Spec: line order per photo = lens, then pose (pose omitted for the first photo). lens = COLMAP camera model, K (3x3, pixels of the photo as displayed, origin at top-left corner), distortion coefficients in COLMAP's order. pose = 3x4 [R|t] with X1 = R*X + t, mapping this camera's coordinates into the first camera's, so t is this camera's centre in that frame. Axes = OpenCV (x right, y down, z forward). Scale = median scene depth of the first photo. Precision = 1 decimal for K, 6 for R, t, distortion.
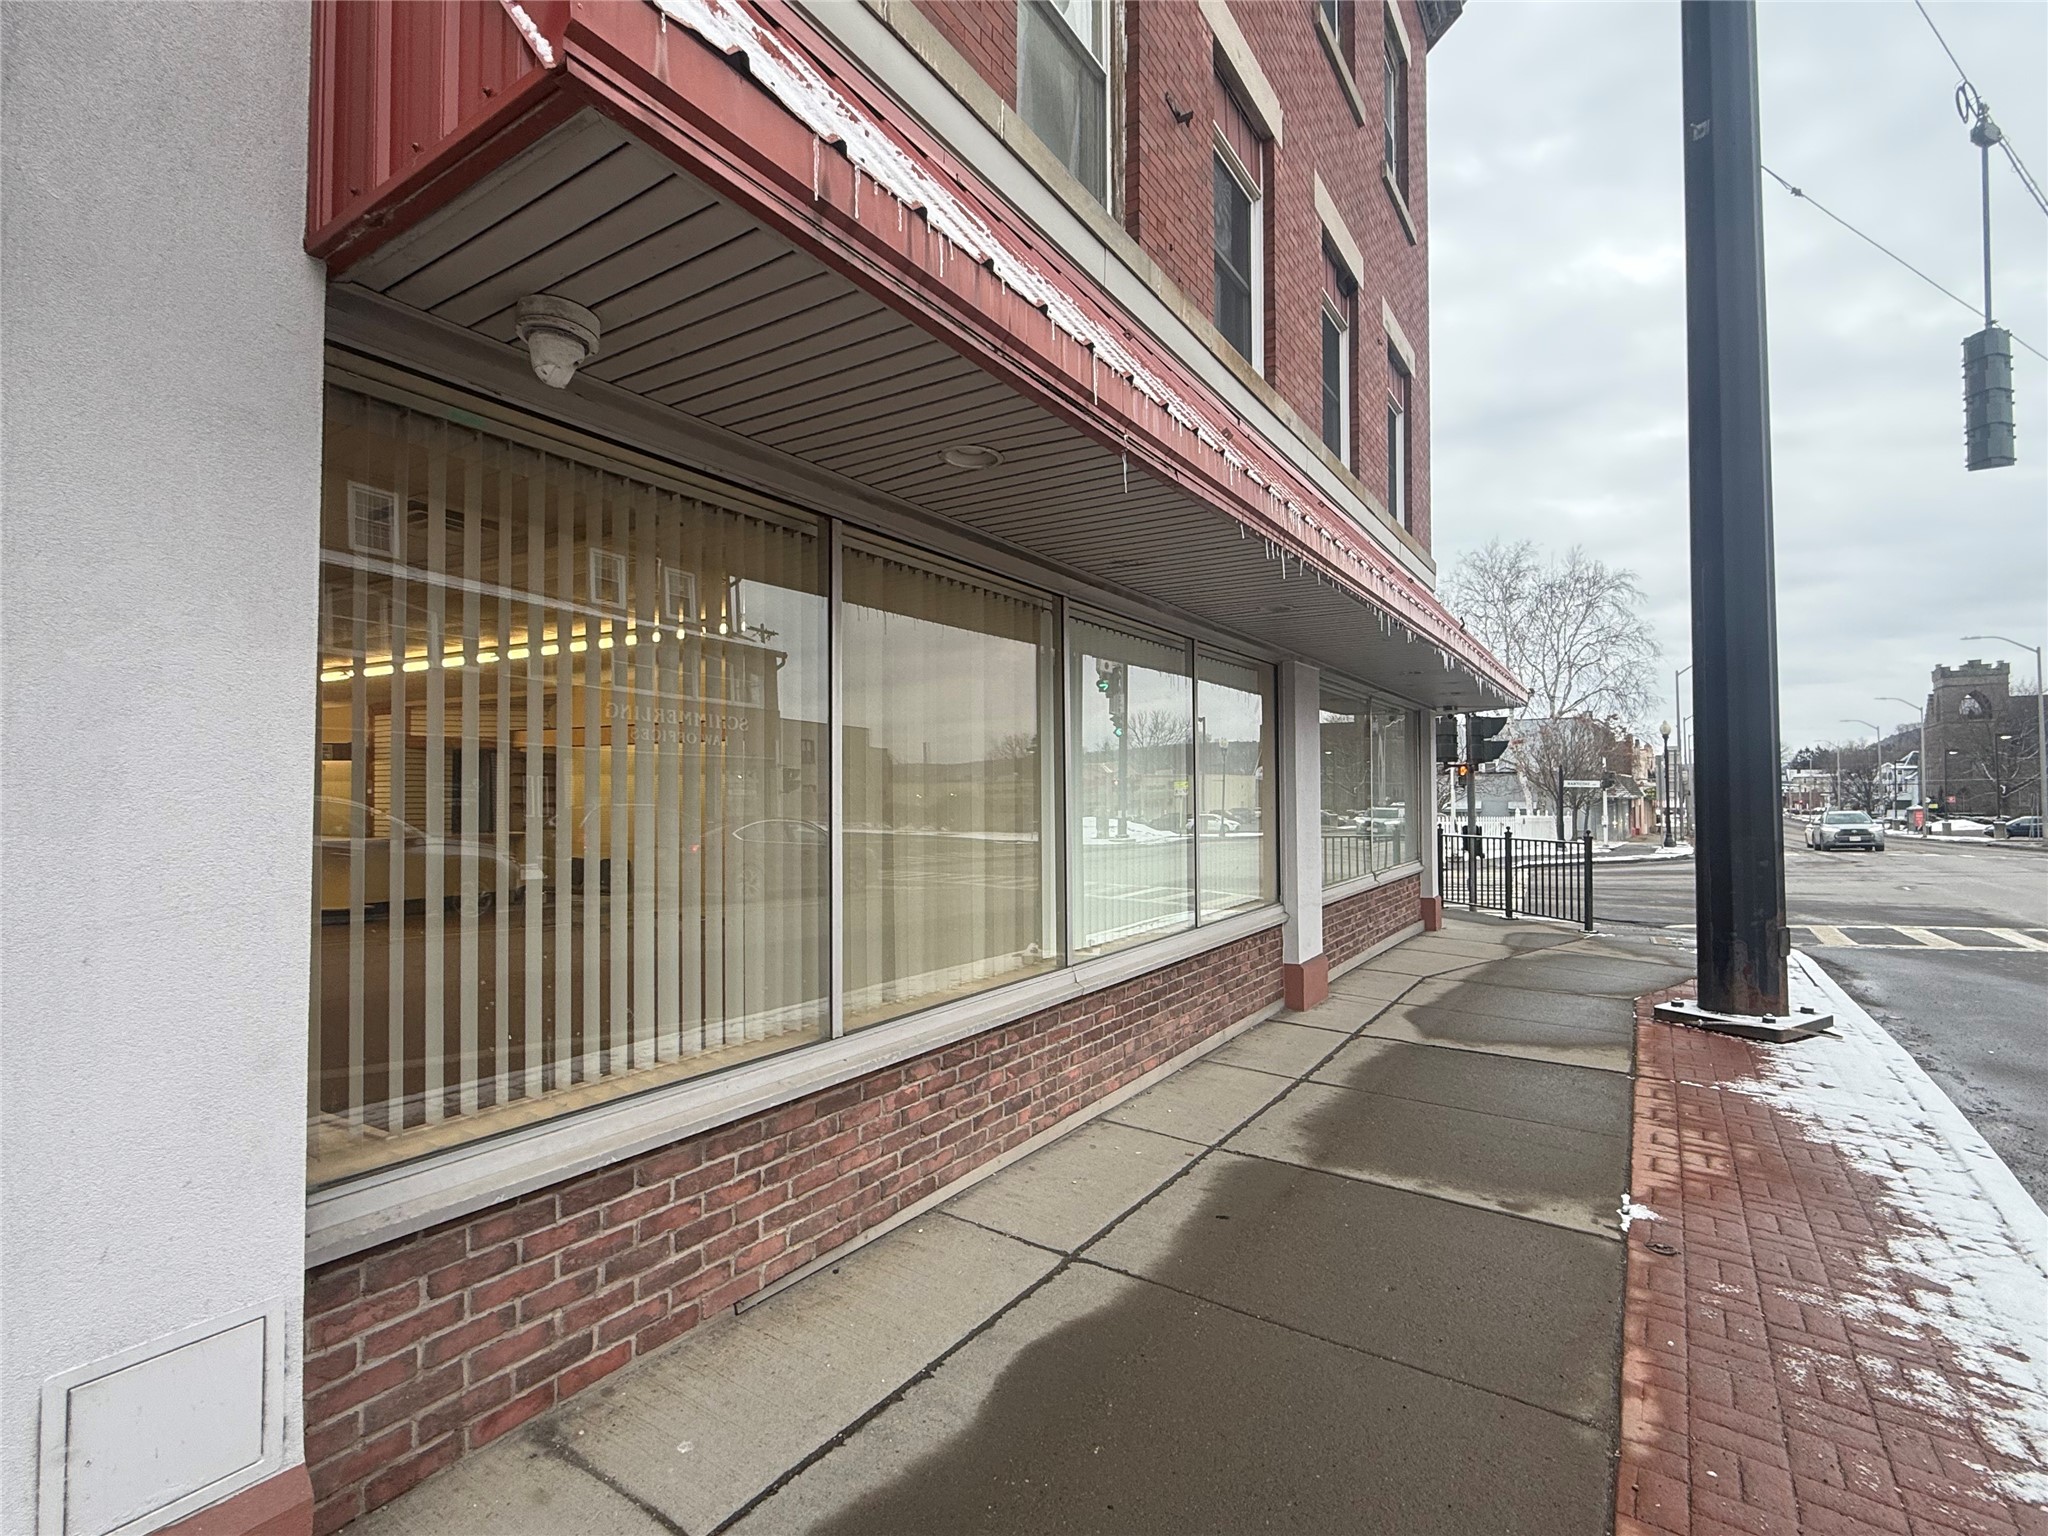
lens RADIAL K [[949.0, 0, 1024.0], [0, 949.0, 768.0], [0, 0, 1]] dist [0.004499, 0.000875]
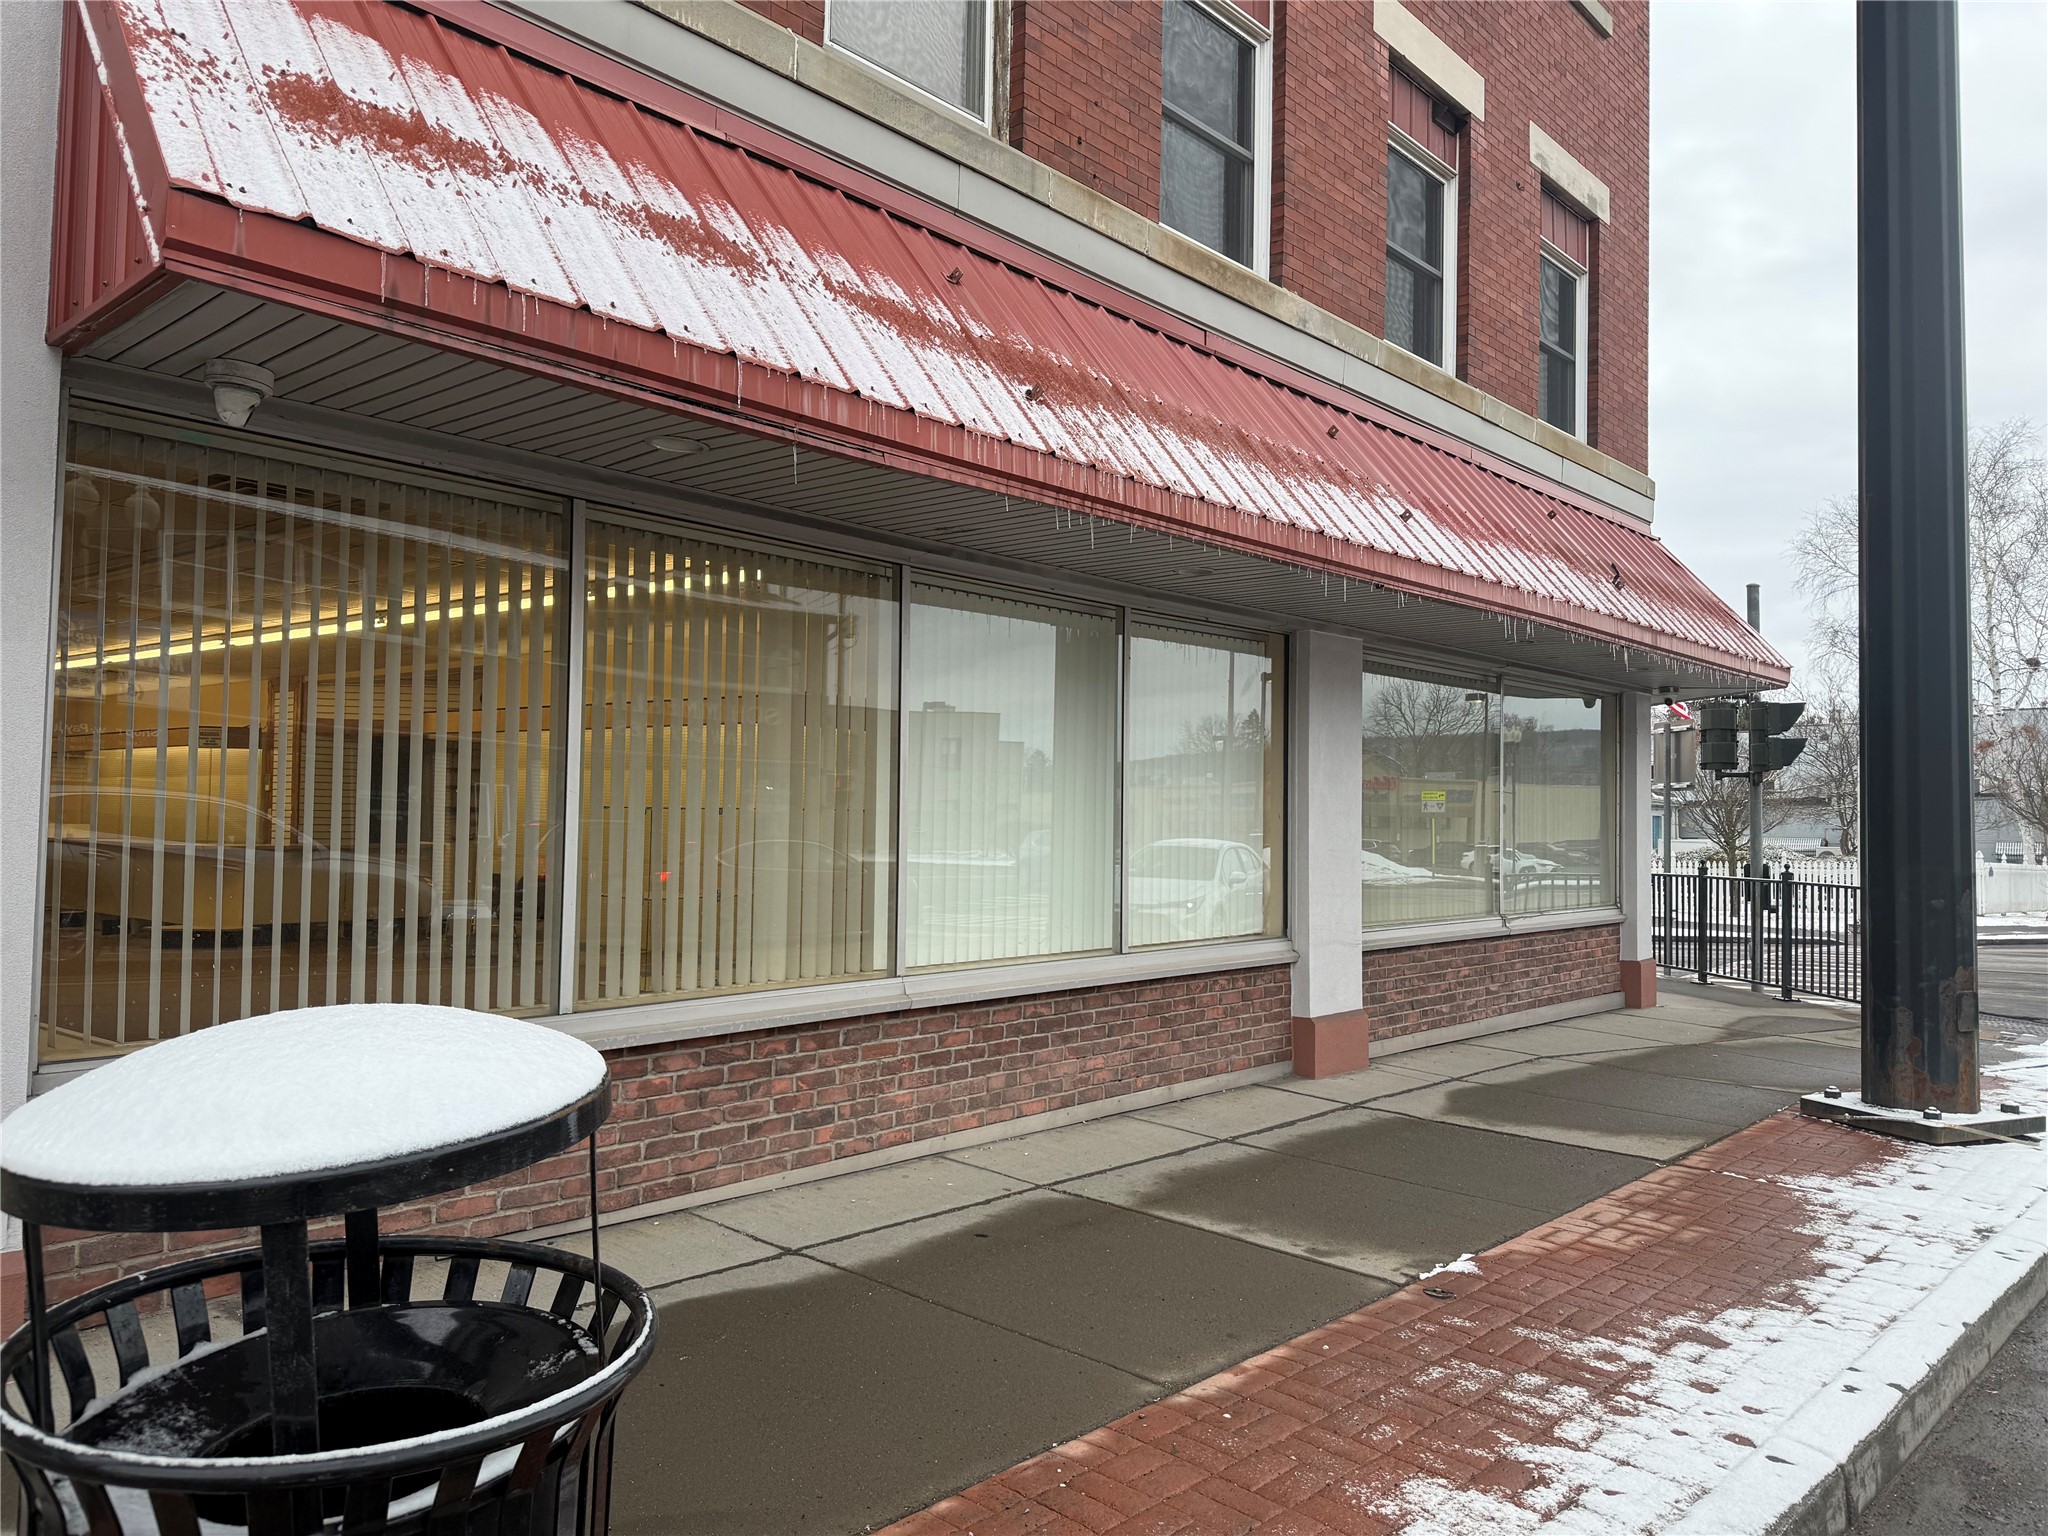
lens RADIAL K [[1429.3, 0, 1025.2], [0, 1429.3, 750.9], [0, 0, 1]] dist [0.102276, -0.135652]
pose [[0.988058, 0.011344, -0.153661, 0.411370], [-0.014033, 0.999767, -0.016429, 0.018499], [0.153439, 0.018389, 0.987987, -0.354801]]
